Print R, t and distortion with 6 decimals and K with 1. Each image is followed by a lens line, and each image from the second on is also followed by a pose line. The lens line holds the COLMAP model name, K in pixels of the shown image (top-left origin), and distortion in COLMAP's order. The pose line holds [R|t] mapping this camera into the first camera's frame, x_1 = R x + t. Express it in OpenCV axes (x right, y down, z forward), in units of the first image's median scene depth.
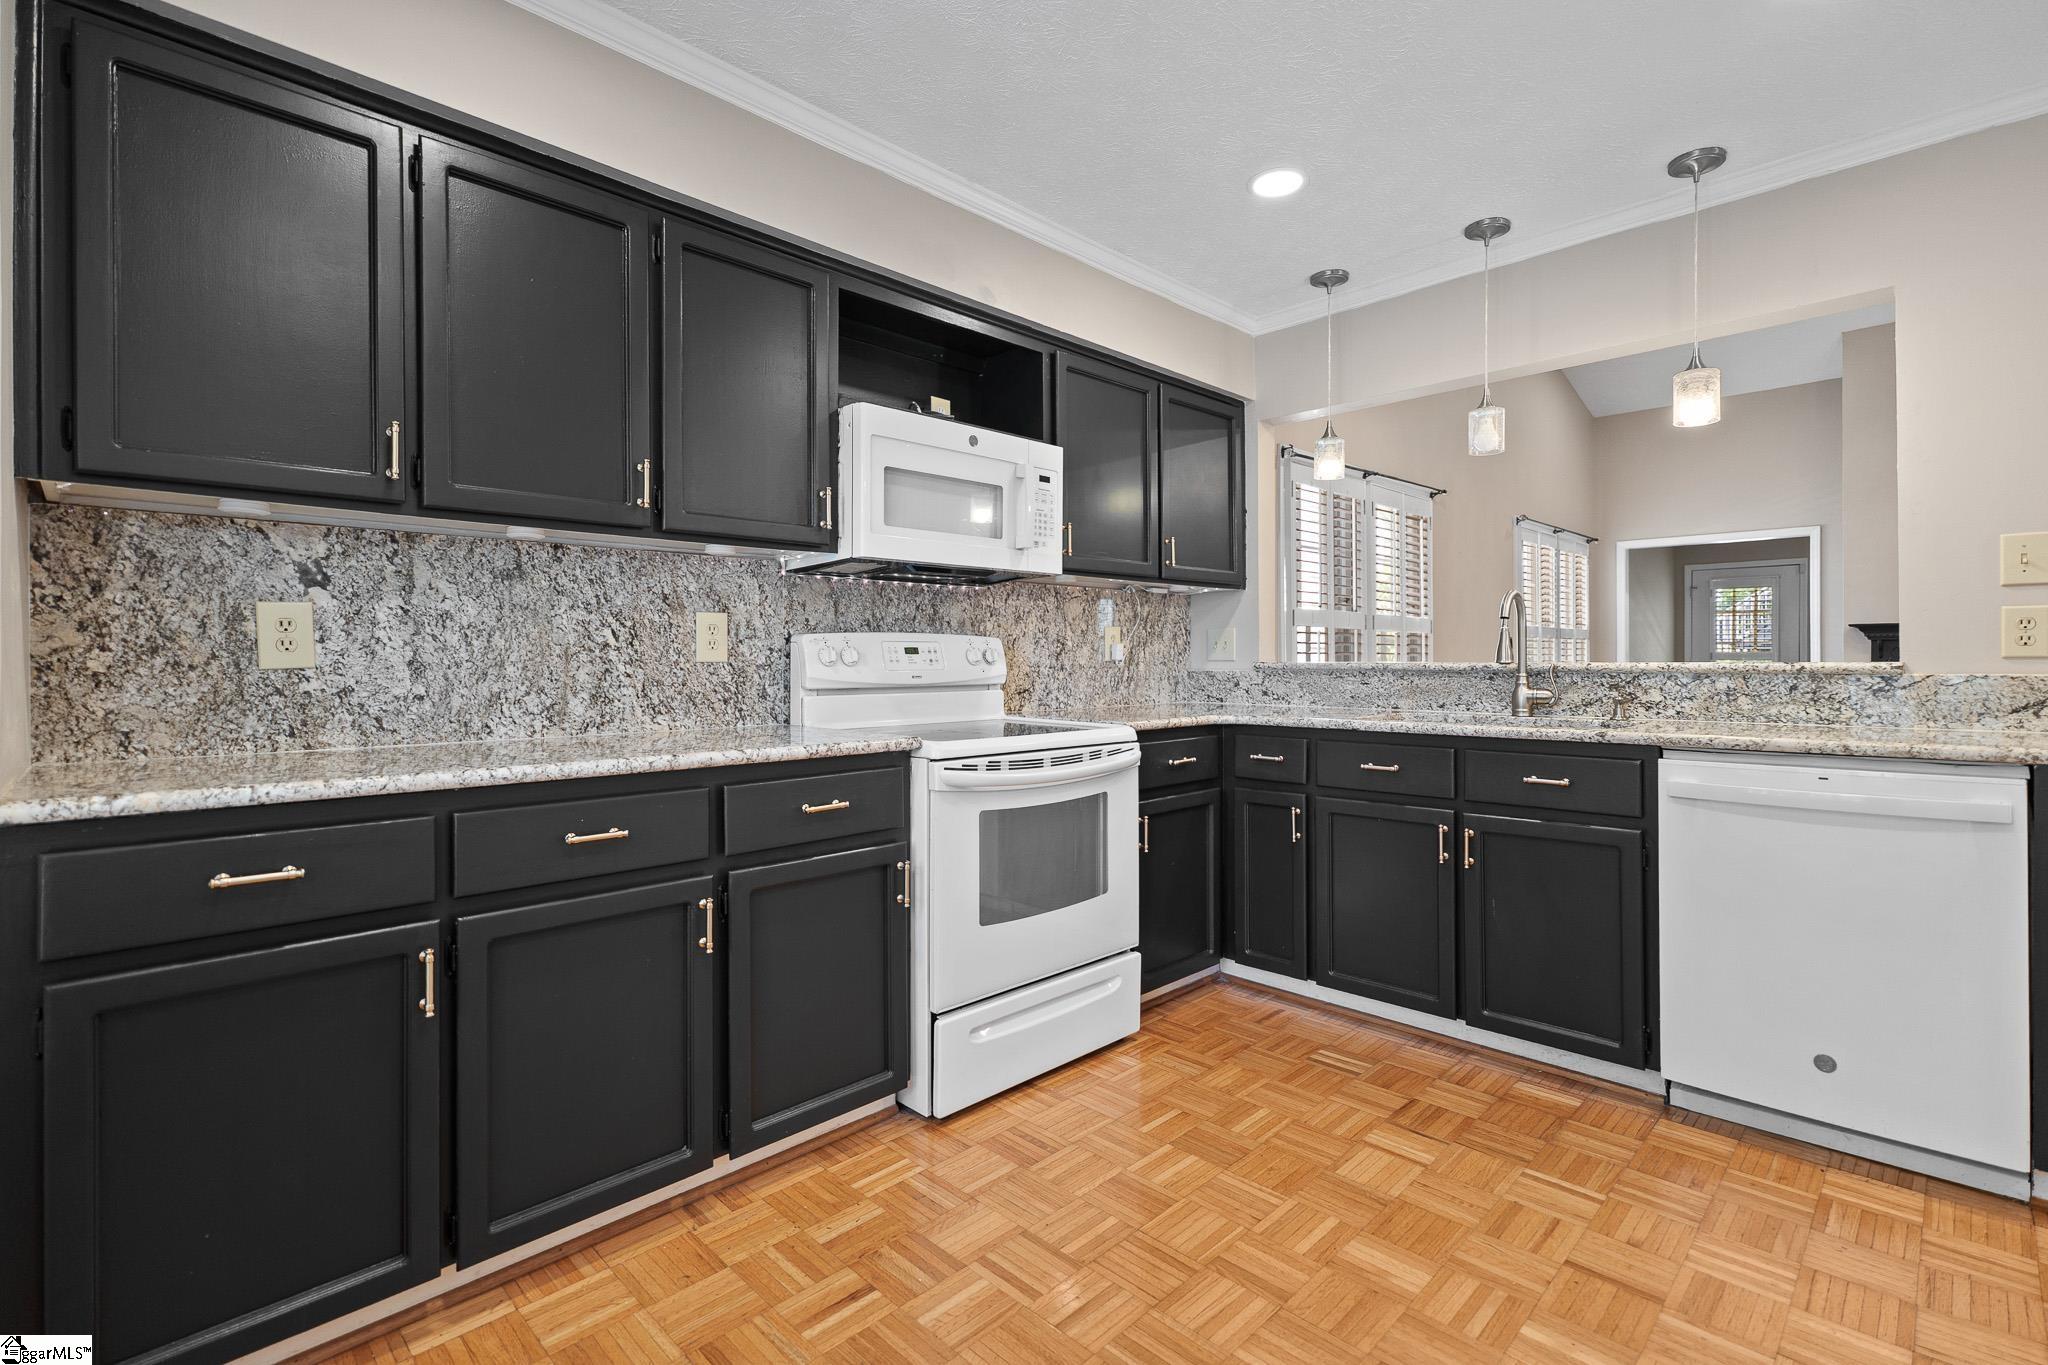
lens RADIAL K [[932.4, 0, 1023.9], [0, 932.4, 663.1], [0, 0, 1]] dist [-0.000573, 0.000190]
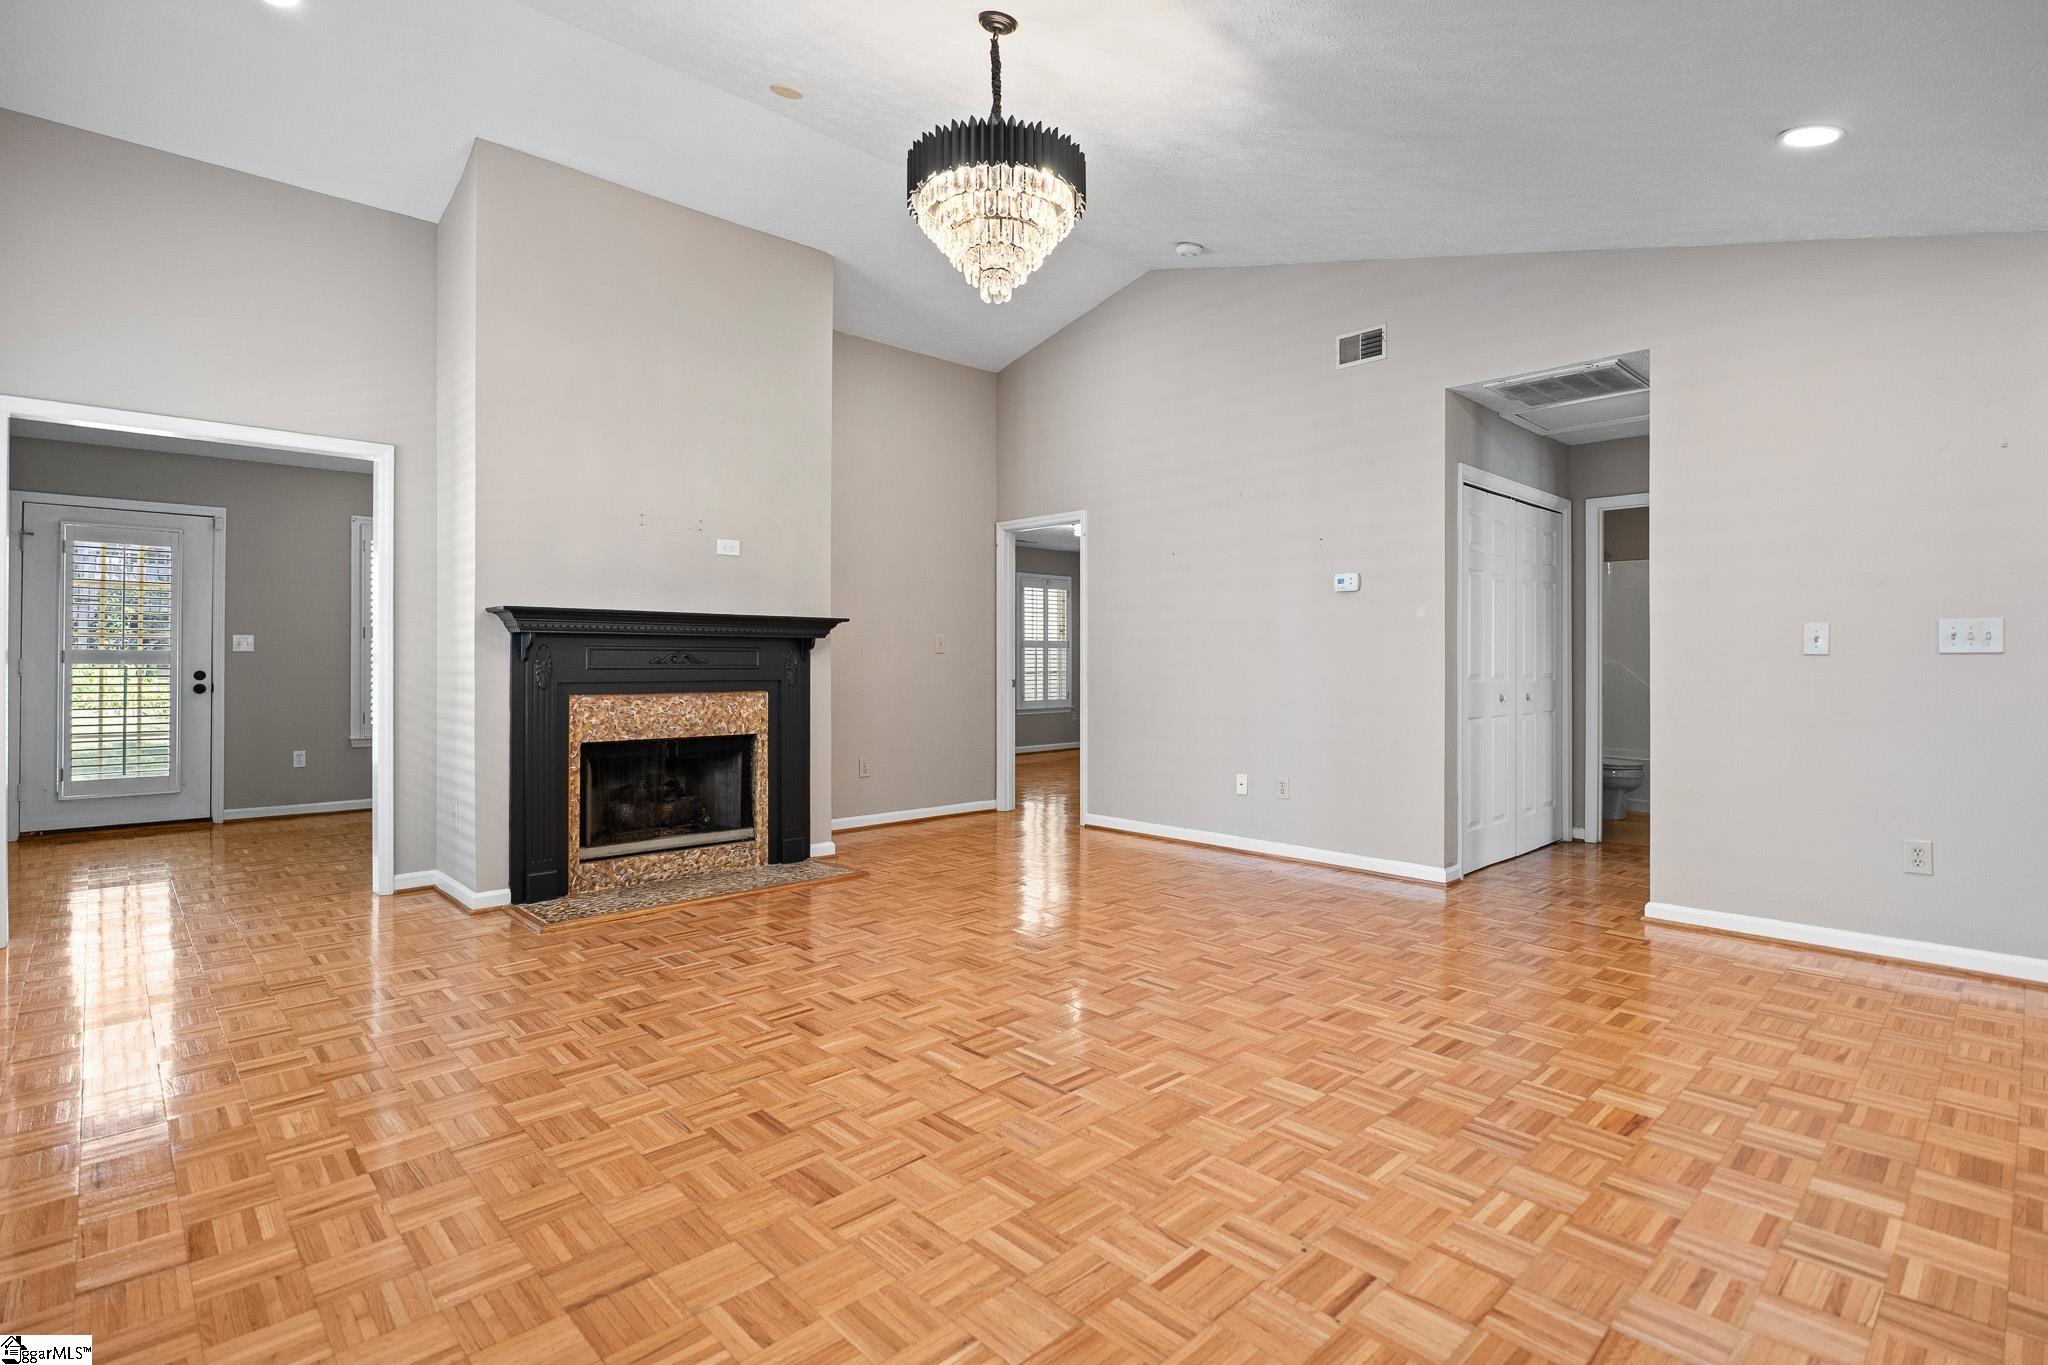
lens RADIAL K [[985.8, 0, 1027.0], [0, 985.8, 656.9], [0, 0, 1]] dist [-0.005060, 0.000483]
pose [[0.013293, 0.010131, 0.999860, 0.548307], [0.003490, 0.999942, -0.010178, -0.004451], [-0.999906, 0.003625, 0.013257, 1.454857]]
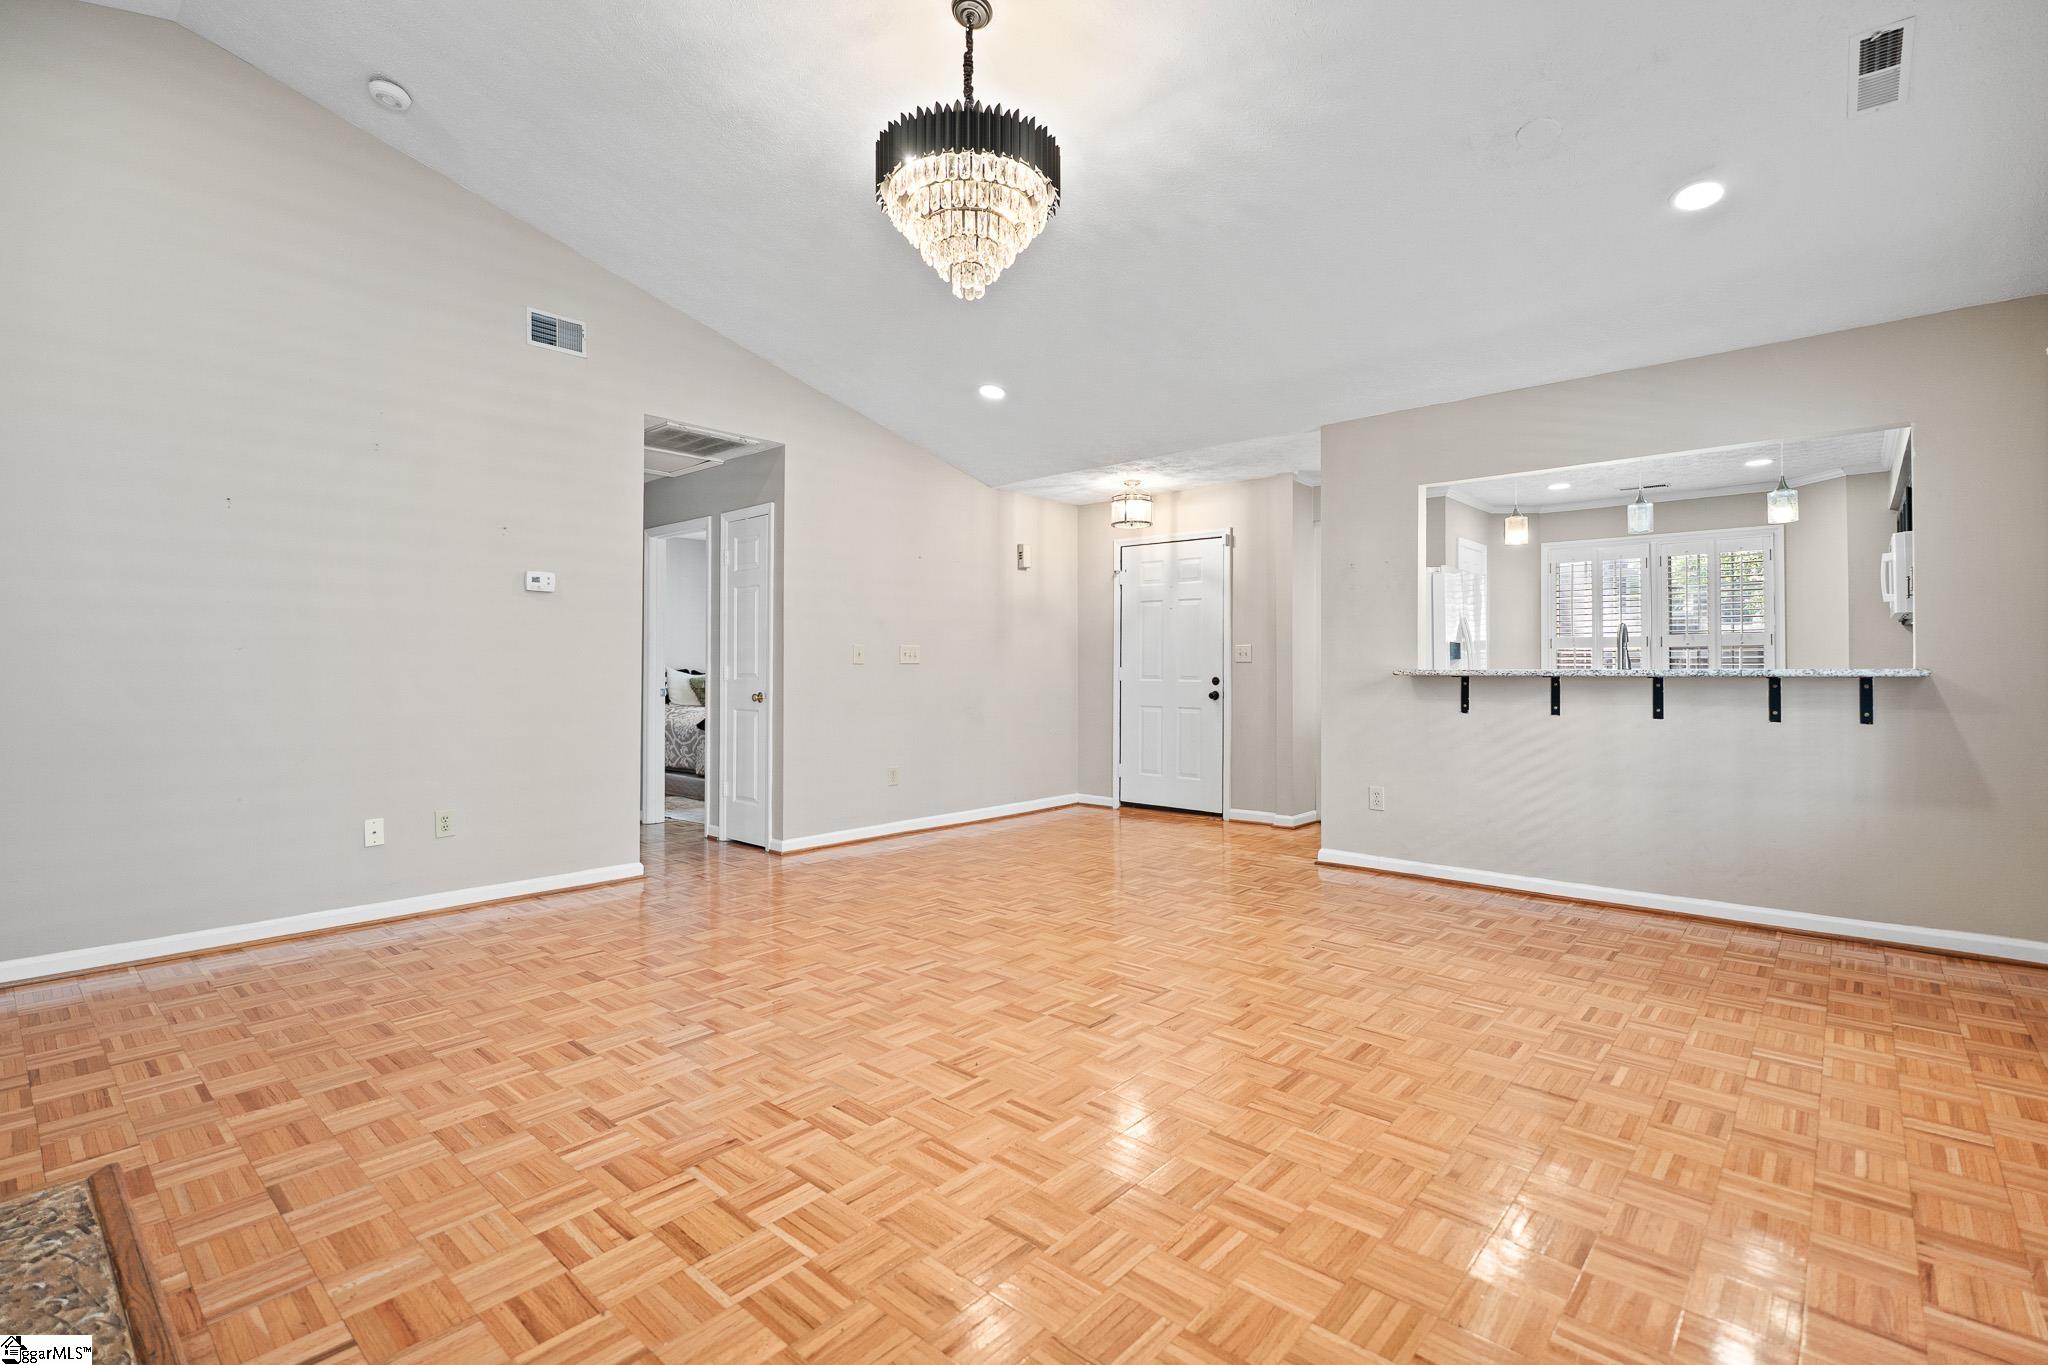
lens RADIAL K [[932.4, 0, 1023.9], [0, 932.4, 663.1], [0, 0, 1]] dist [-0.000573, 0.000190]
pose [[-0.997439, 0.005031, -0.071343, 1.672607], [0.005160, 0.999985, -0.001623, -0.013712], [0.071334, -0.001987, -0.997451, 2.523515]]
